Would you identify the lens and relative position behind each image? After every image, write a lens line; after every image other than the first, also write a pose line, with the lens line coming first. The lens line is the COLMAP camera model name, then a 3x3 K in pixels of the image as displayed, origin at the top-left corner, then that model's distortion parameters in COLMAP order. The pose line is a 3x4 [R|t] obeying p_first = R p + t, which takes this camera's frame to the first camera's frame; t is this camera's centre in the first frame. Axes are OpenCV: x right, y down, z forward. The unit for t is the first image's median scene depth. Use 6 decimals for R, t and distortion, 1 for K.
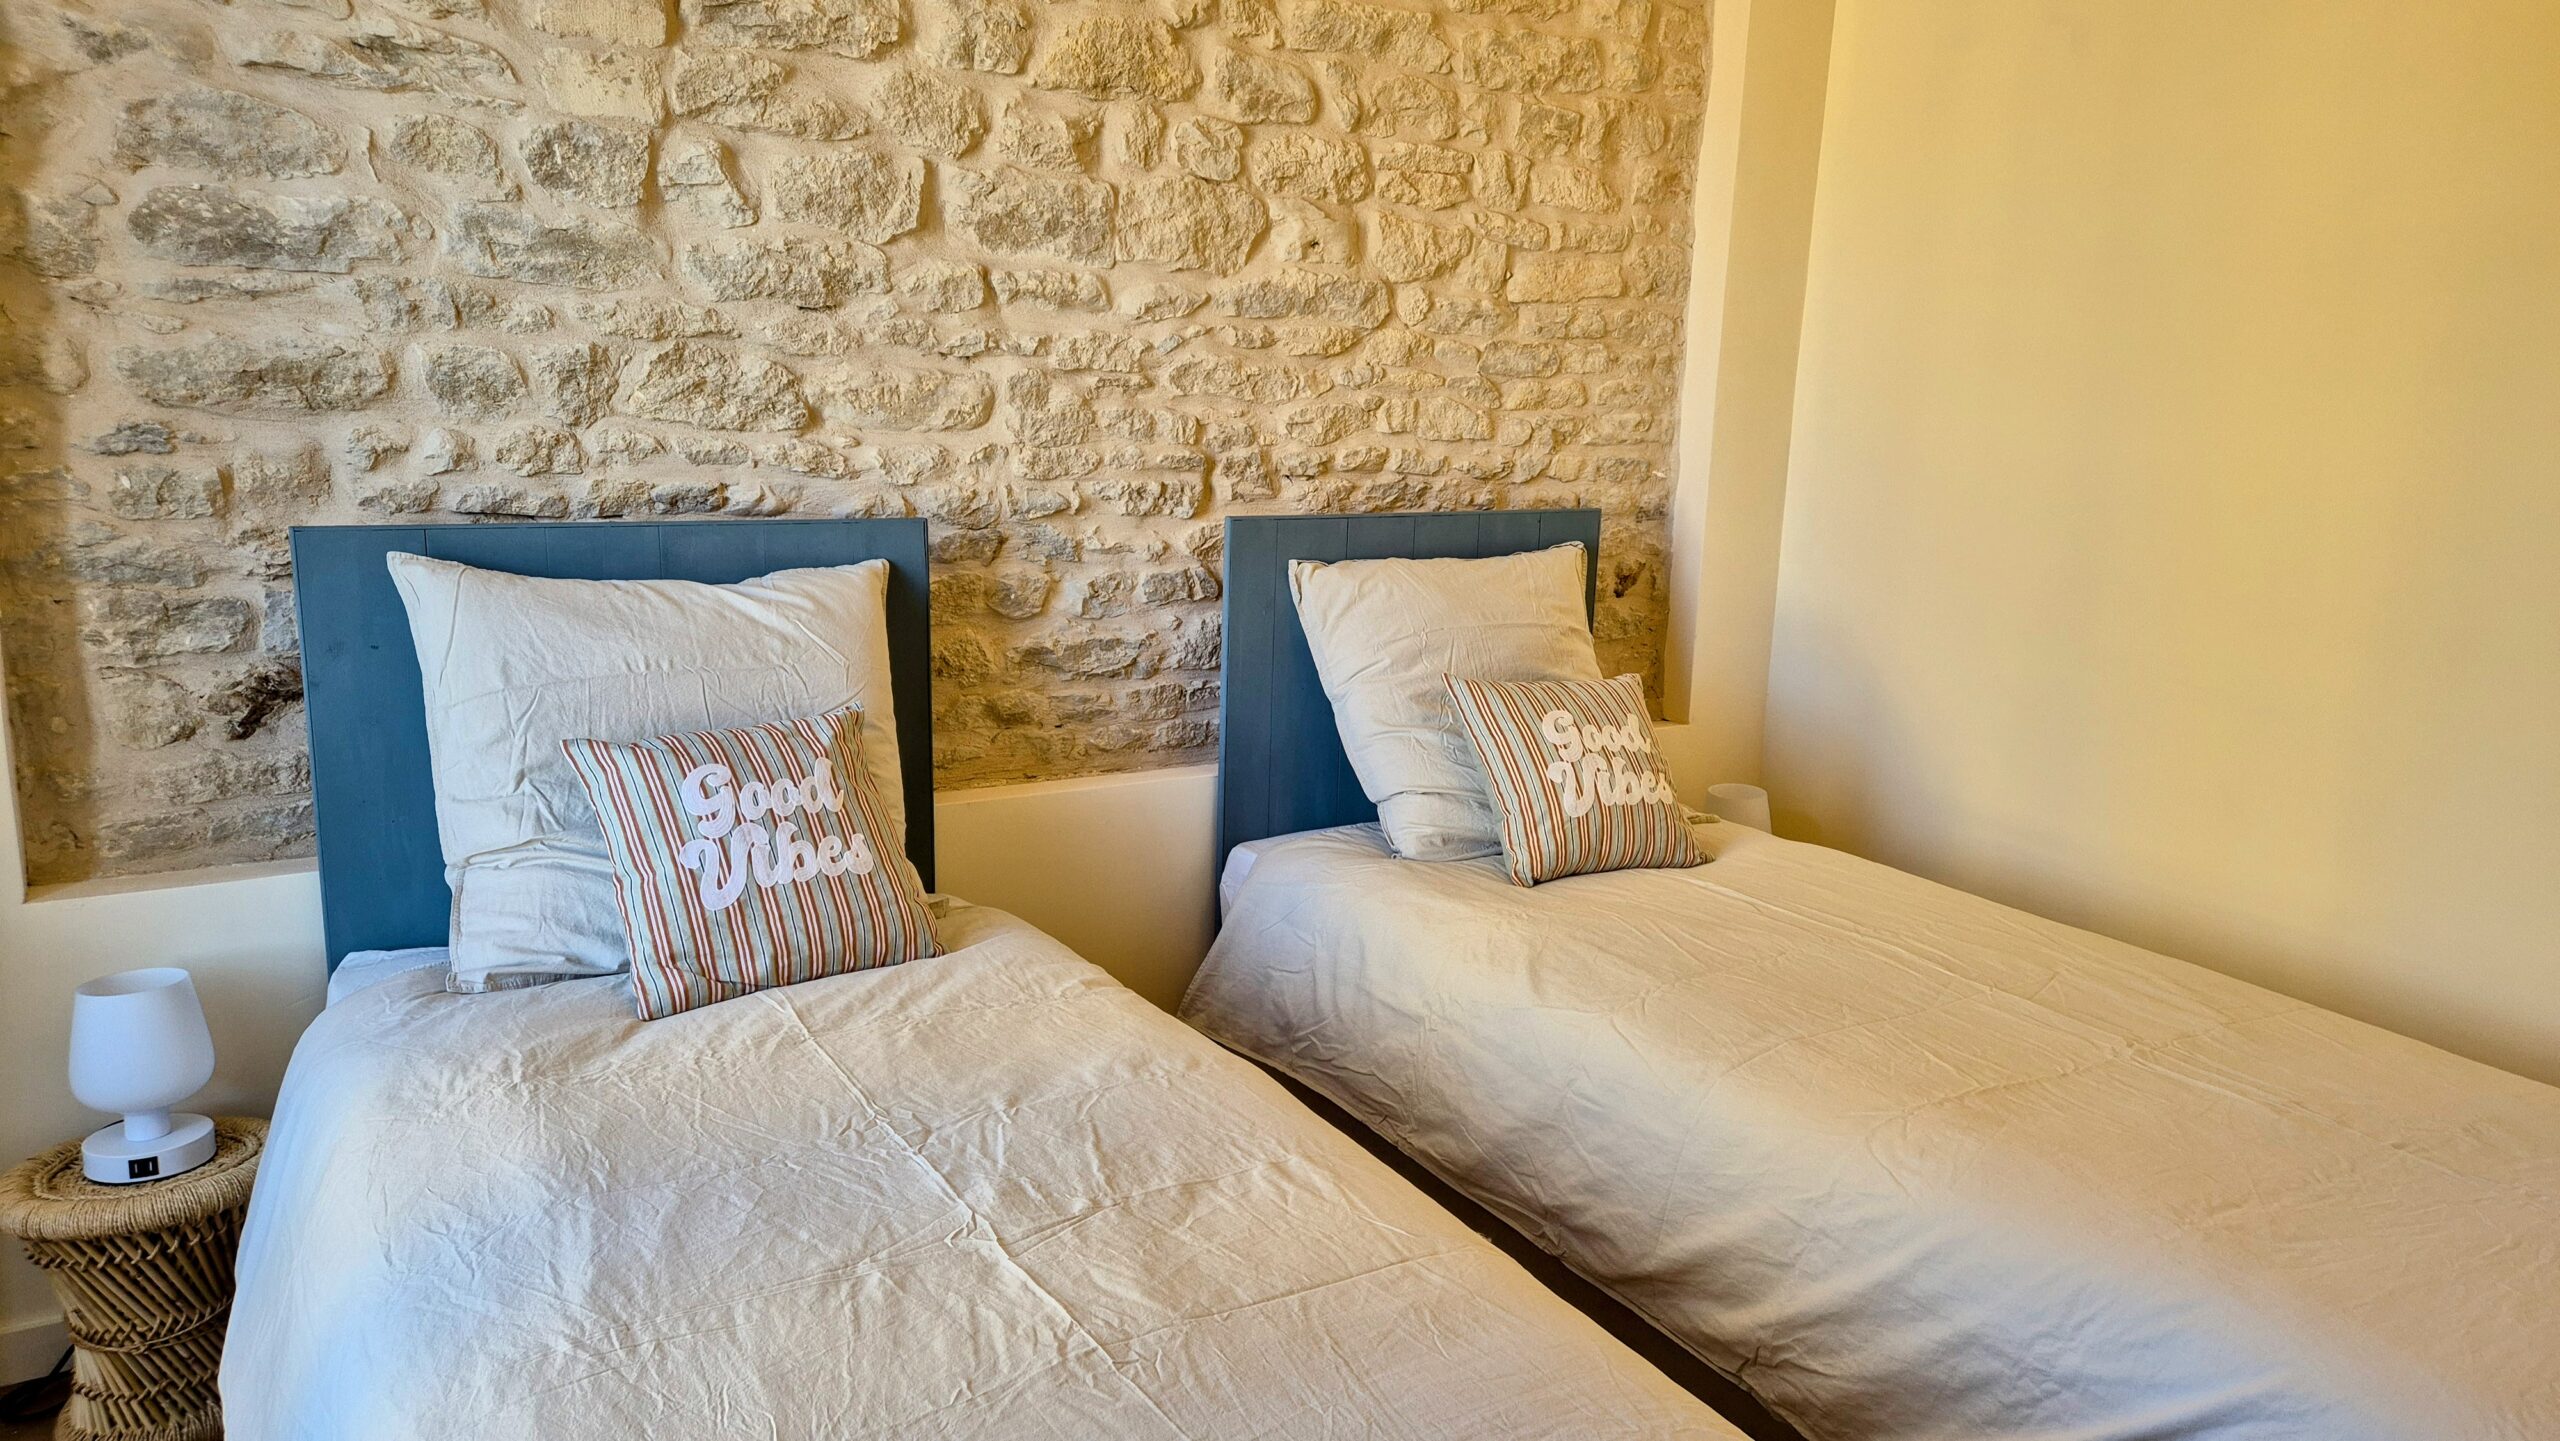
lens RADIAL K [[1700.0, 0, 1271.9], [0, 1700.0, 721.7], [0, 0, 1]] dist [0.073801, -0.059835]
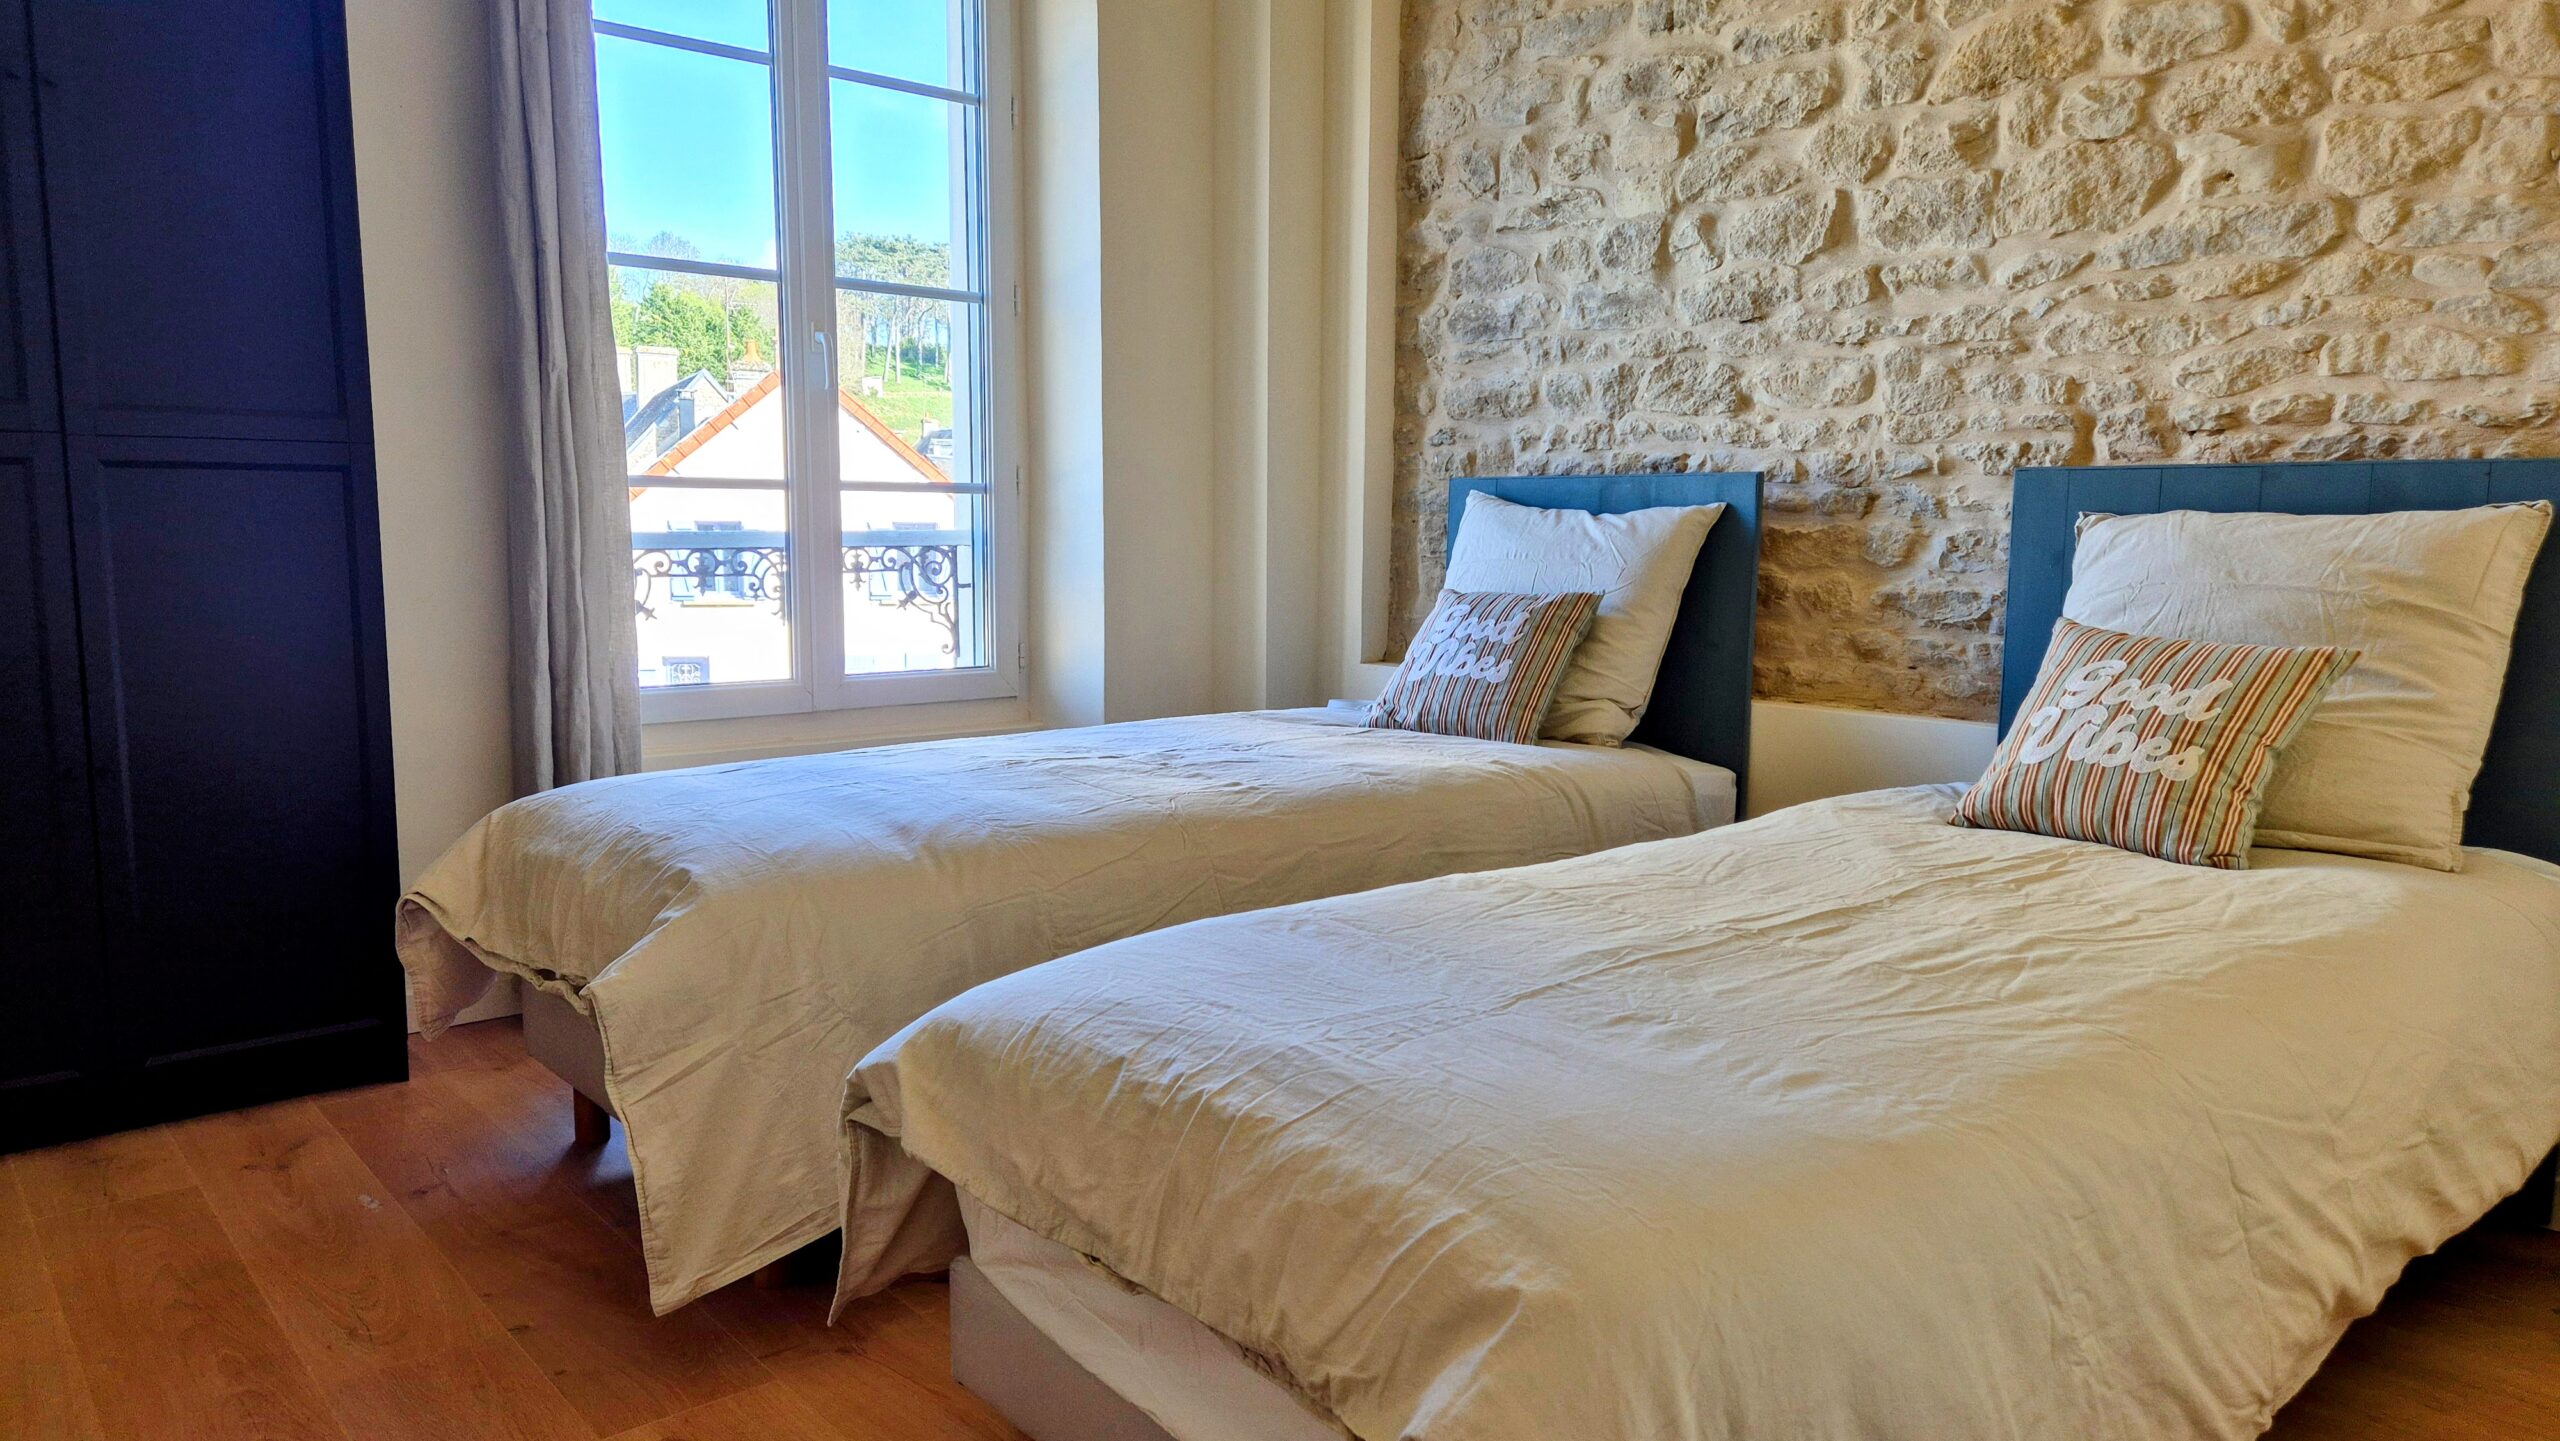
lens RADIAL K [[1700.0, 0, 1258.7], [0, 1700.0, 722.7], [0, 0, 1]] dist [0.073801, -0.059835]
pose [[0.155809, 0.091093, -0.983578, 0.948122], [-0.202434, 0.977549, 0.058467, 0.060811], [0.966822, 0.190000, 0.170751, 0.426393]]
